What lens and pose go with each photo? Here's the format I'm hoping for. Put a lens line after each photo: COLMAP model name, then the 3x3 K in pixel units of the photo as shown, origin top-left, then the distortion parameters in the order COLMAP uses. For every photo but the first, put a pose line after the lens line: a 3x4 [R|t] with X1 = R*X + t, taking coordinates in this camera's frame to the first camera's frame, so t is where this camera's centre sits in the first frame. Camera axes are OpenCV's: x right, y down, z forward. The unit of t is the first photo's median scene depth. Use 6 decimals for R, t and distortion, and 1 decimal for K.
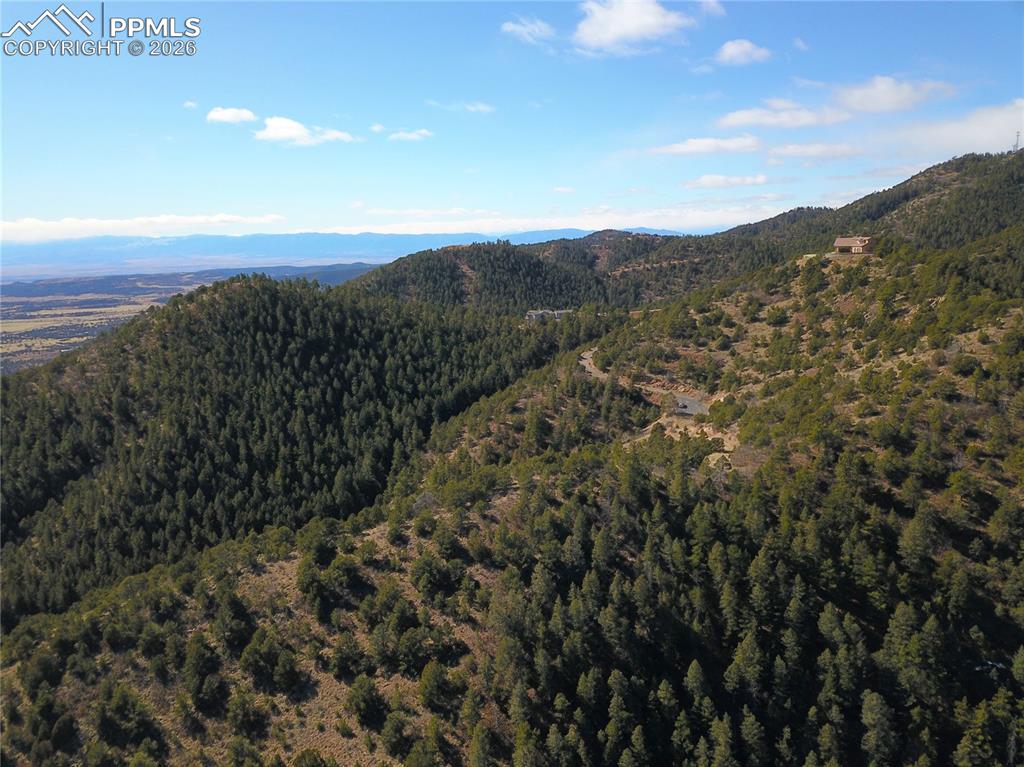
lens RADIAL K [[775.3, 0, 509.7], [0, 775.3, 383.3], [0, 0, 1]] dist [0.028001, -0.032130]
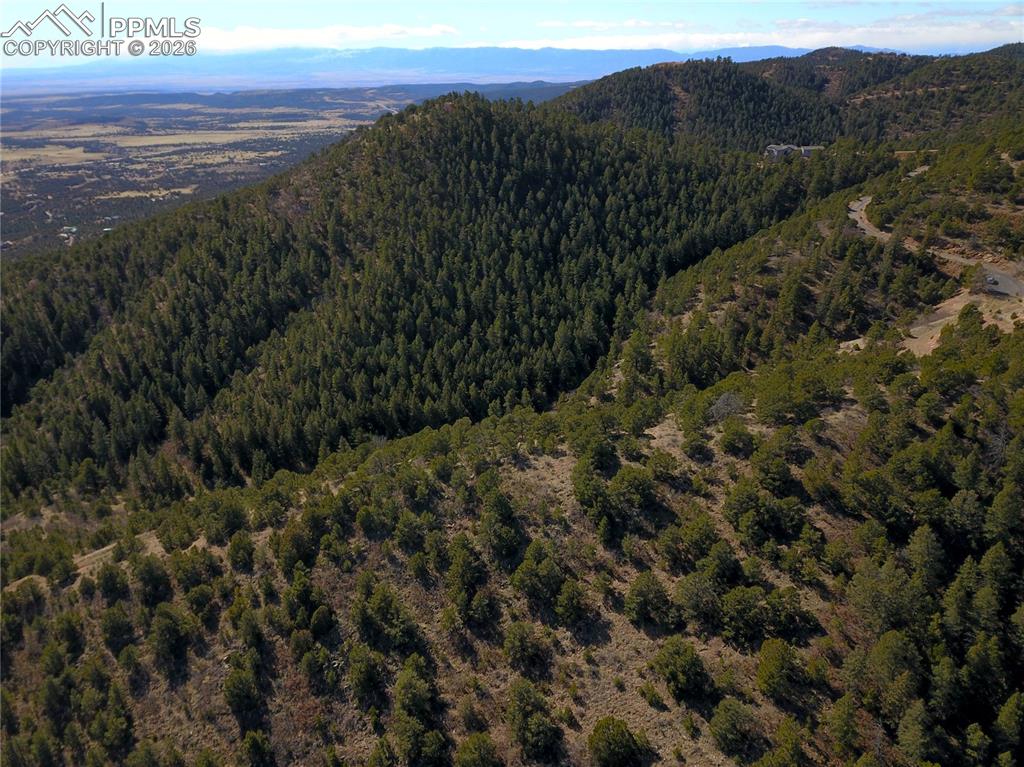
lens RADIAL K [[775.3, 0, 503.0], [0, 775.3, 392.7], [0, 0, 1]] dist [0.028001, -0.032130]
pose [[0.973409, 0.105549, -0.203309, -0.089907], [-0.057502, 0.971691, 0.229151, -0.014798], [0.221740, -0.211367, 0.951922, 0.102038]]
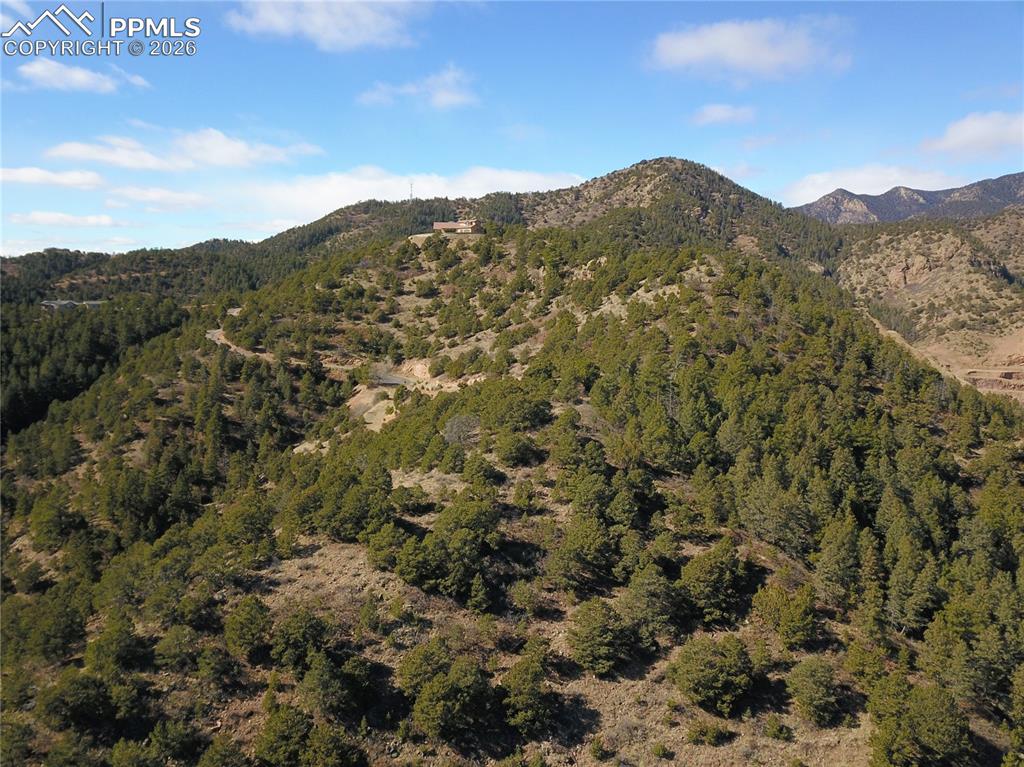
lens RADIAL K [[775.3, 0, 511.1], [0, 775.3, 383.1], [0, 0, 1]] dist [0.028001, -0.032130]
pose [[0.718896, -0.054457, 0.692981, -0.279188], [0.095498, 0.995211, -0.020862, 0.067431], [-0.688526, 0.081176, 0.720654, 0.252708]]
